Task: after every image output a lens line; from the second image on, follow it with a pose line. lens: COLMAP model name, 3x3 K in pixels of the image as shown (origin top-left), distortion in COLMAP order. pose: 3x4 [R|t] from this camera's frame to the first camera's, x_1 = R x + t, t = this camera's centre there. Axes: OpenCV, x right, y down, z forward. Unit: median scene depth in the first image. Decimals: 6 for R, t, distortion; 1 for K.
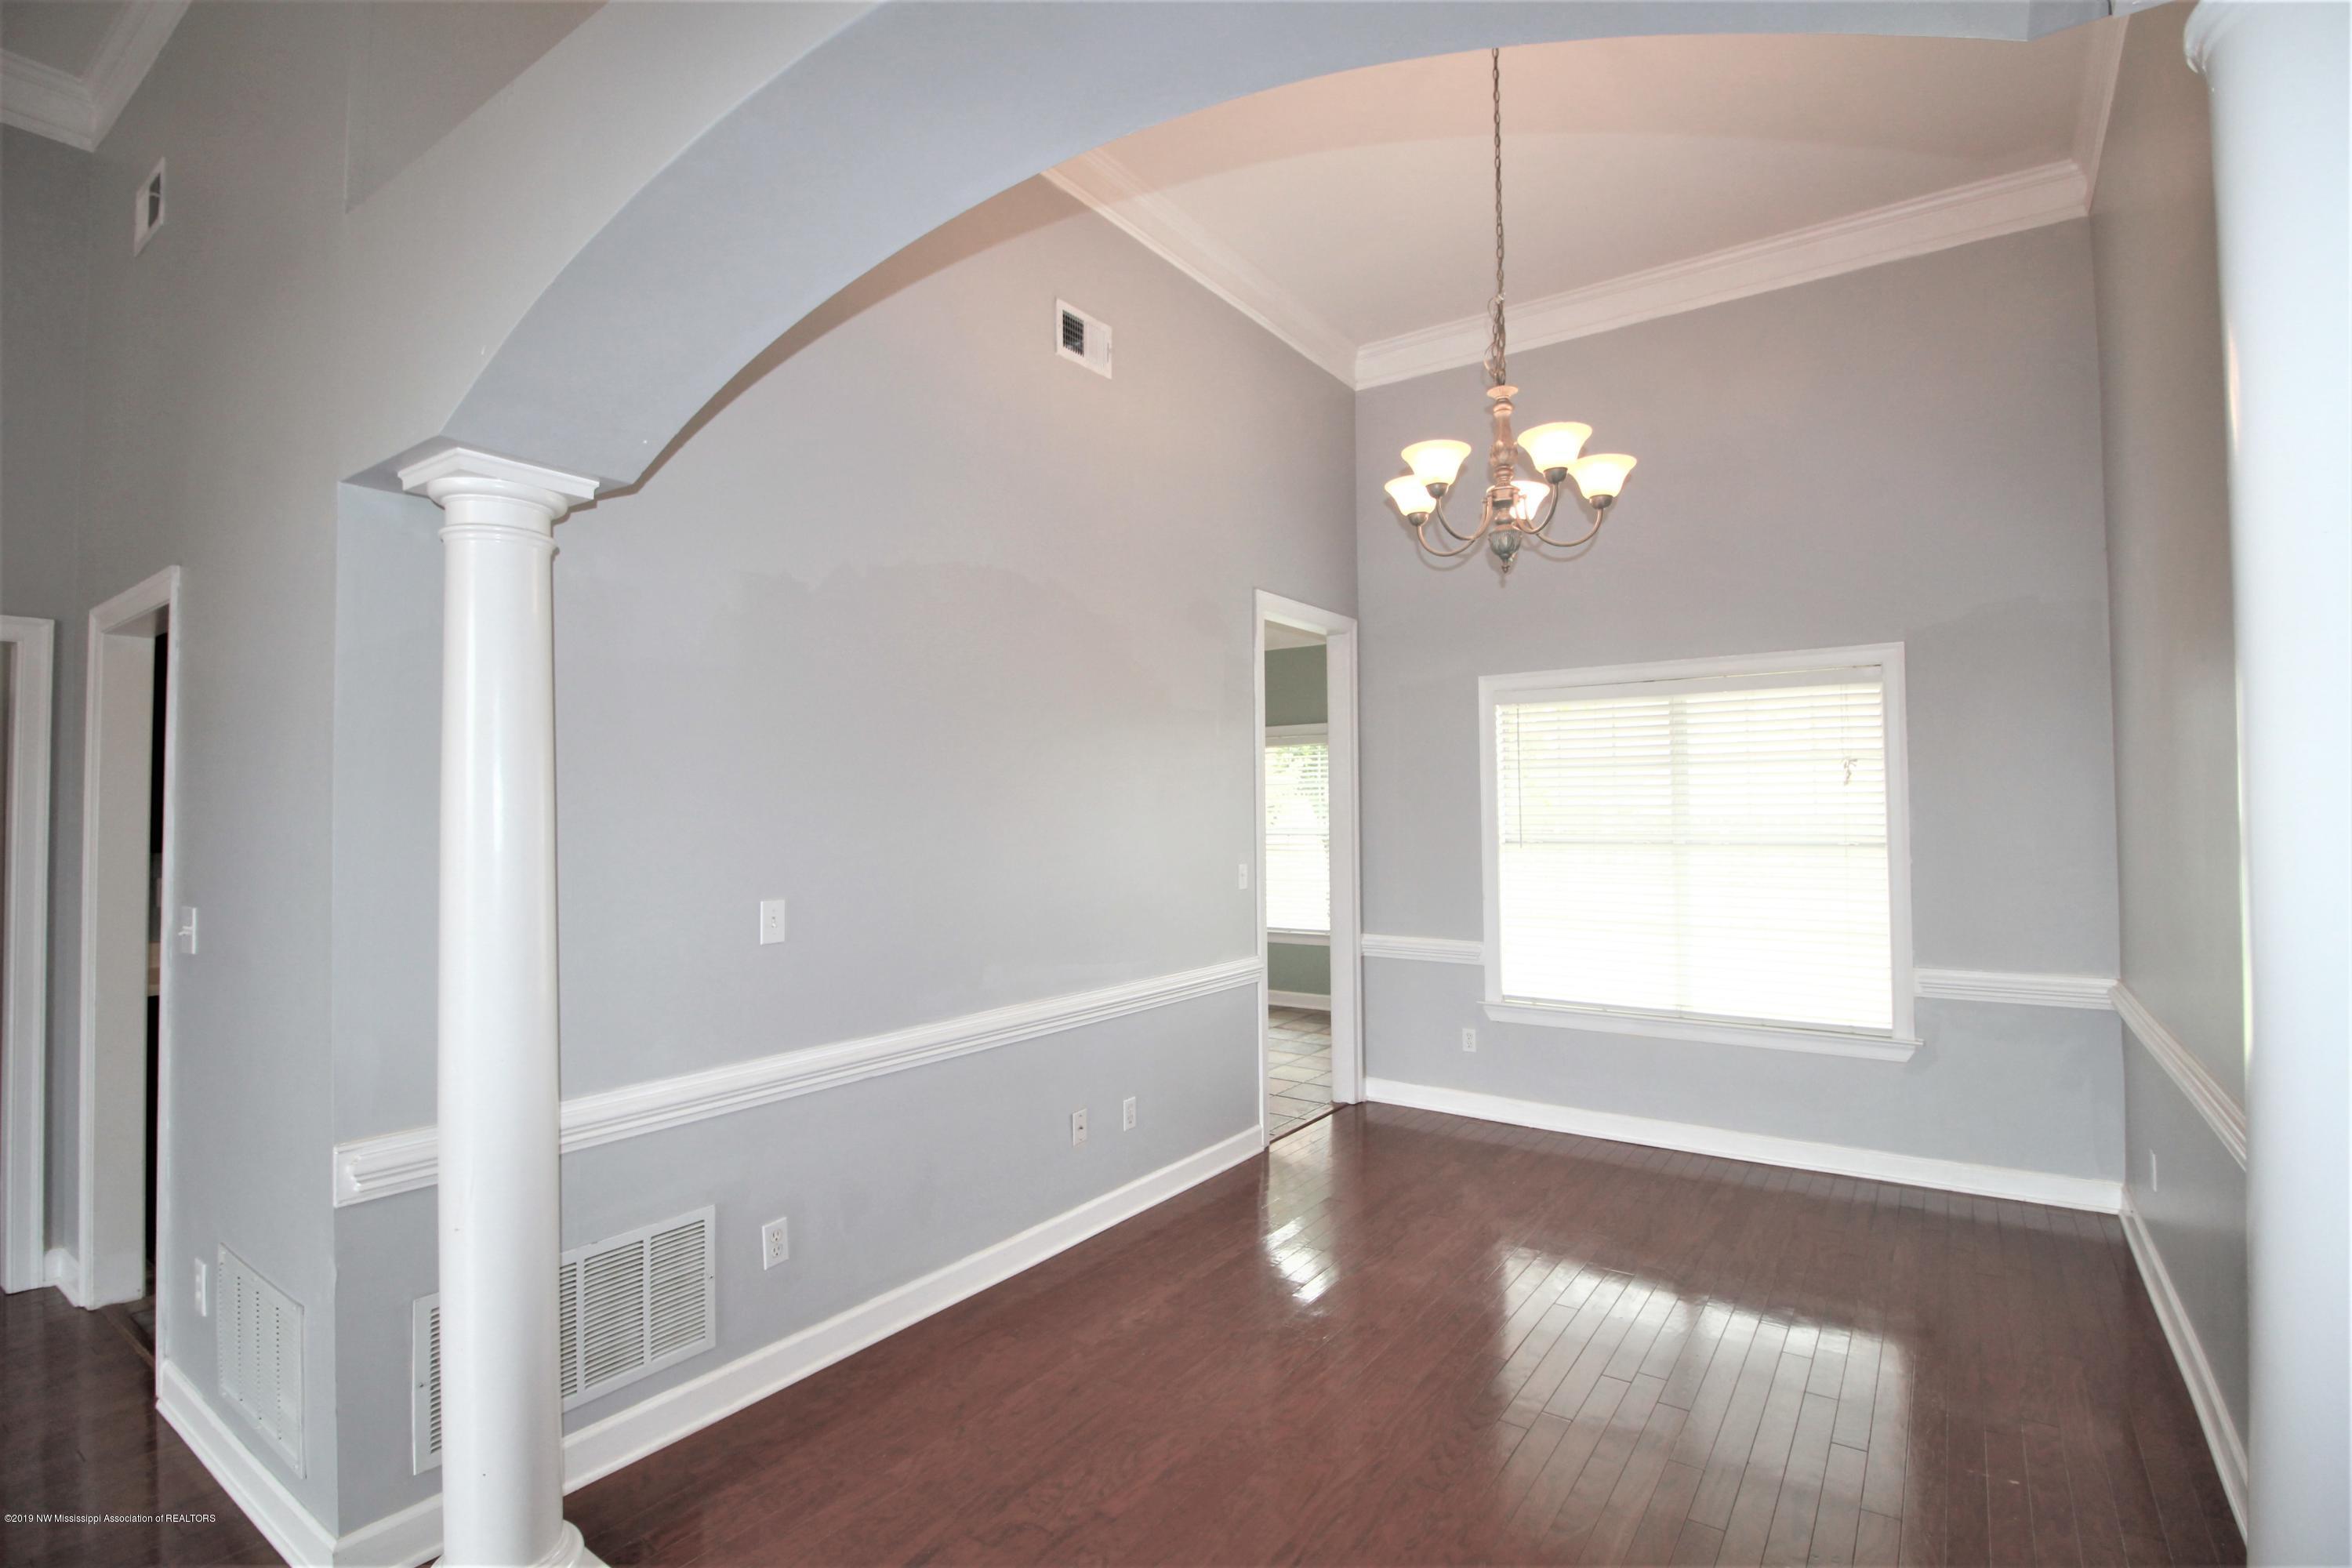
lens RADIAL K [[1100.6, 0, 1189.4], [0, 1100.6, 777.8], [0, 0, 1]] dist [0.000954, -0.011584]
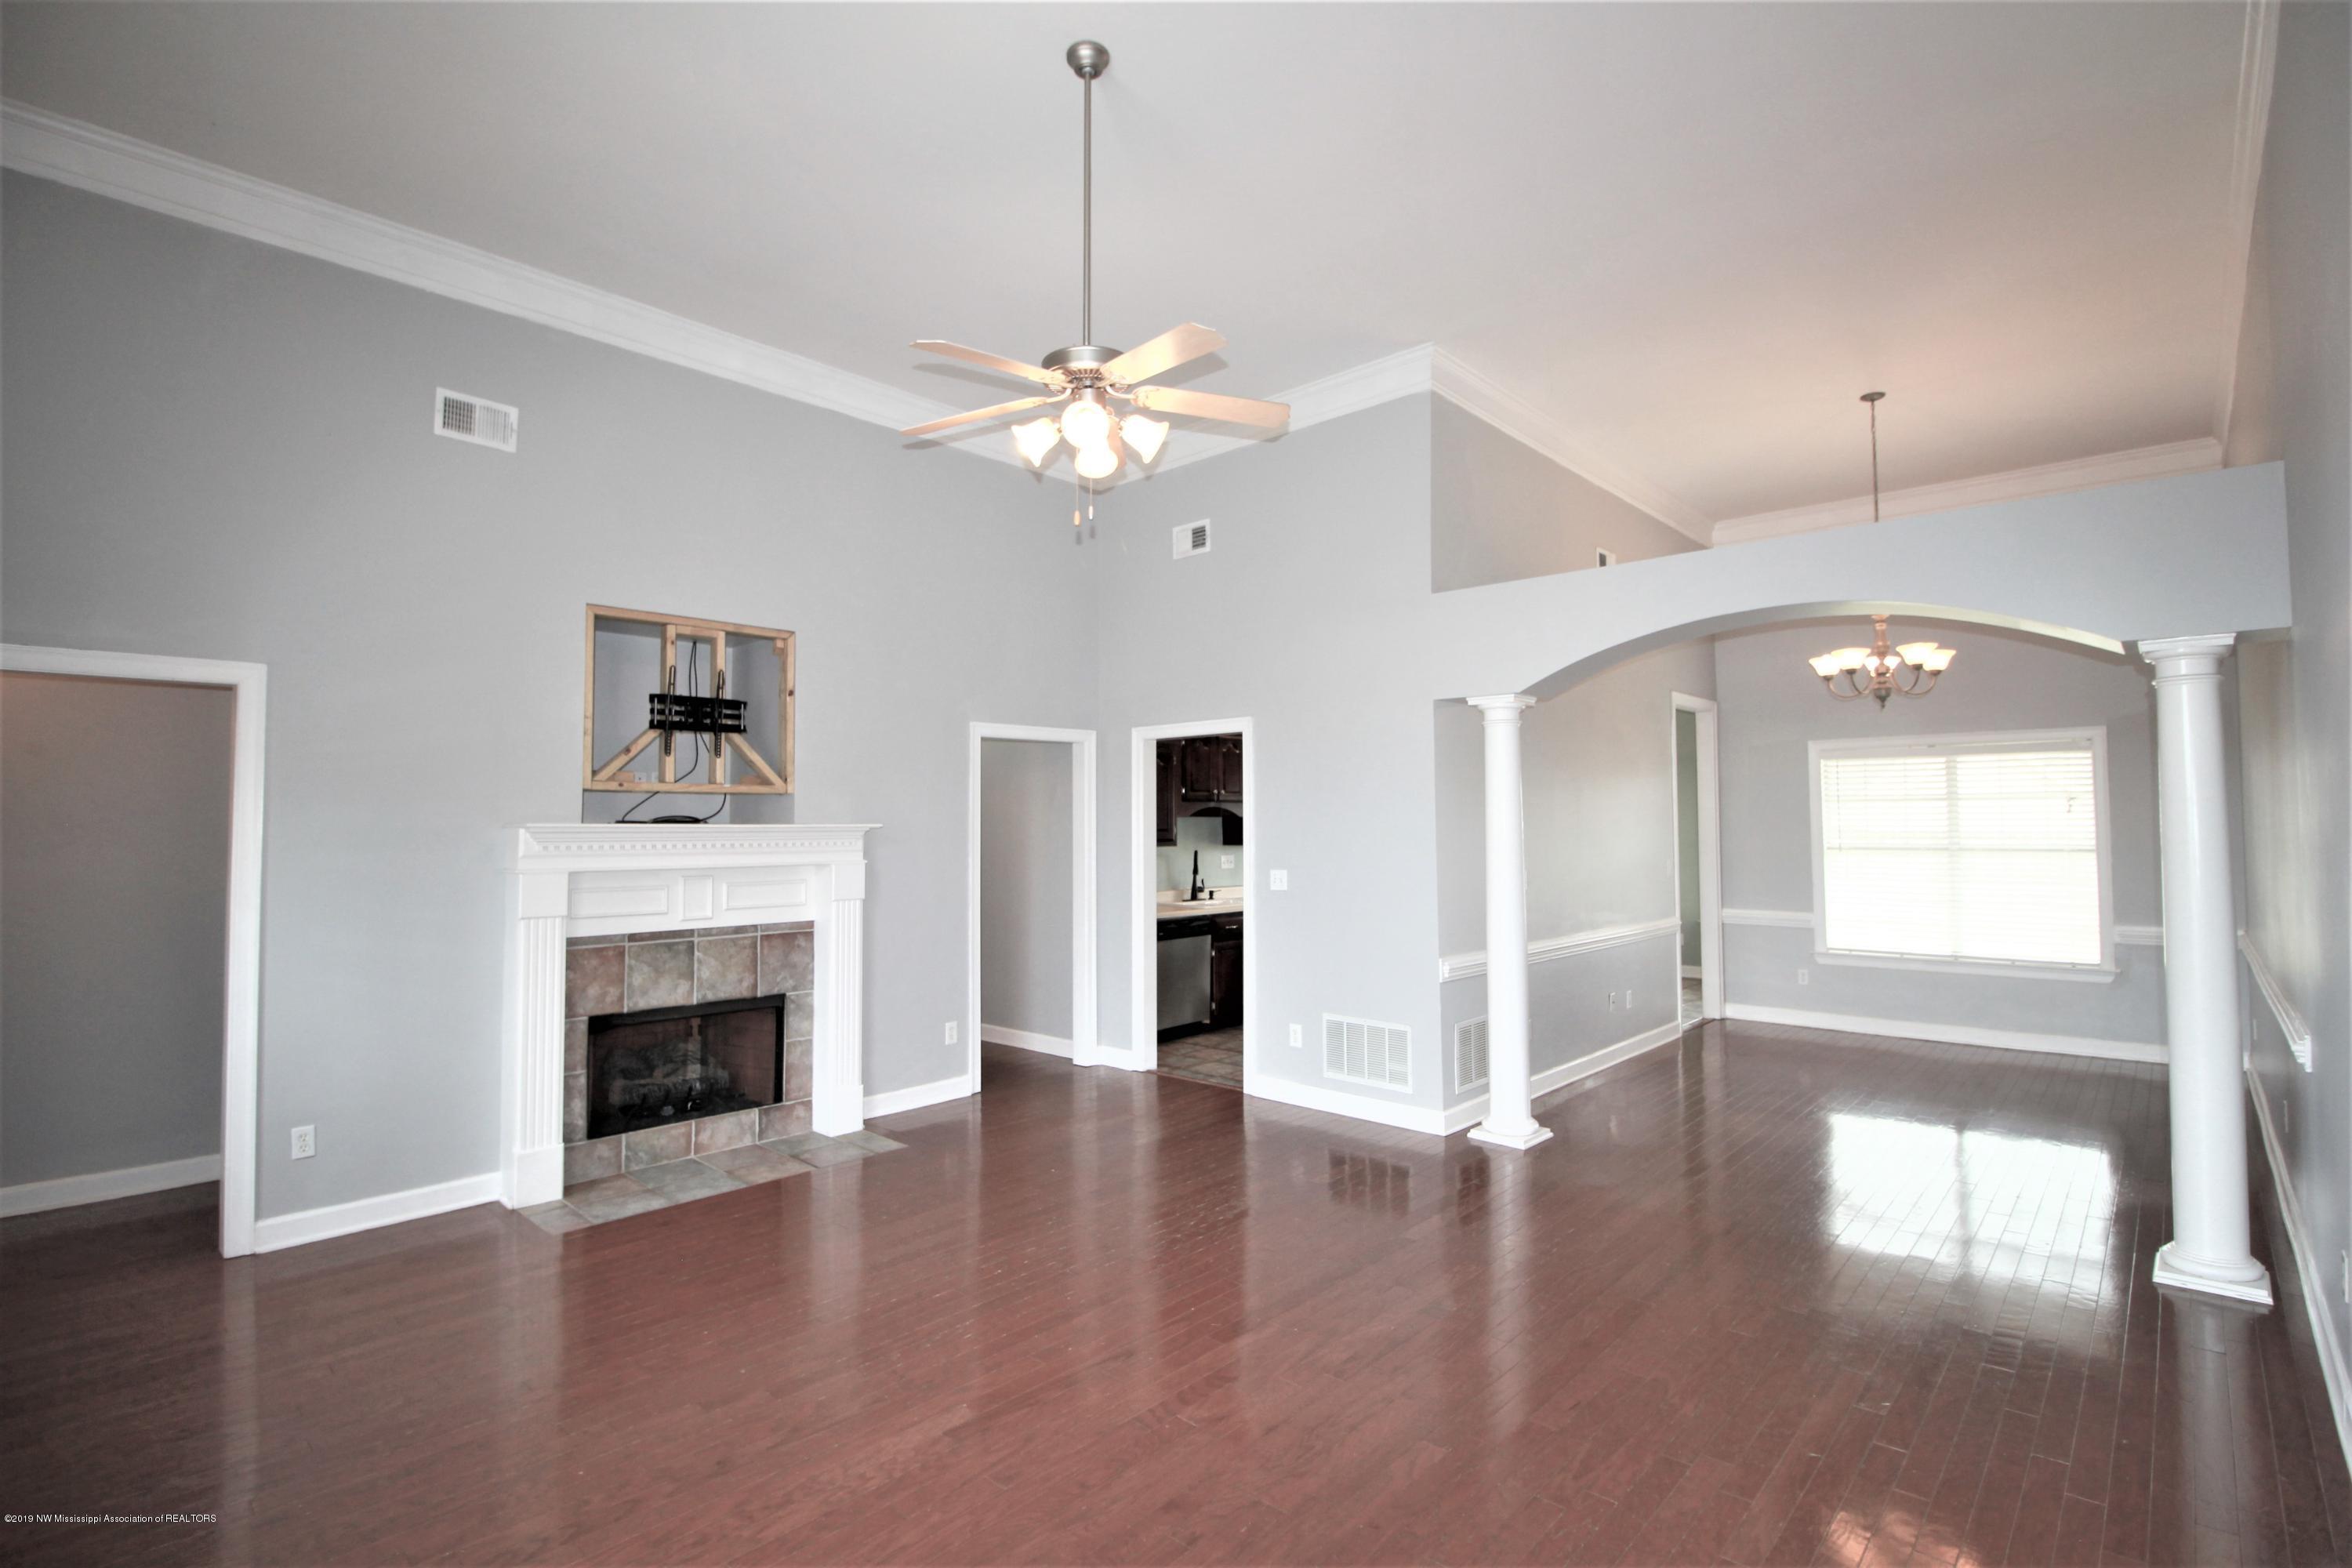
lens RADIAL K [[1100.6, 0, 1189.4], [0, 1100.6, 777.8], [0, 0, 1]] dist [0.000954, -0.011584]
pose [[0.991790, -0.001005, -0.127872, -0.440547], [-0.000244, 0.999952, -0.009757, -0.027546], [0.127876, 0.009708, 0.991743, -0.703183]]
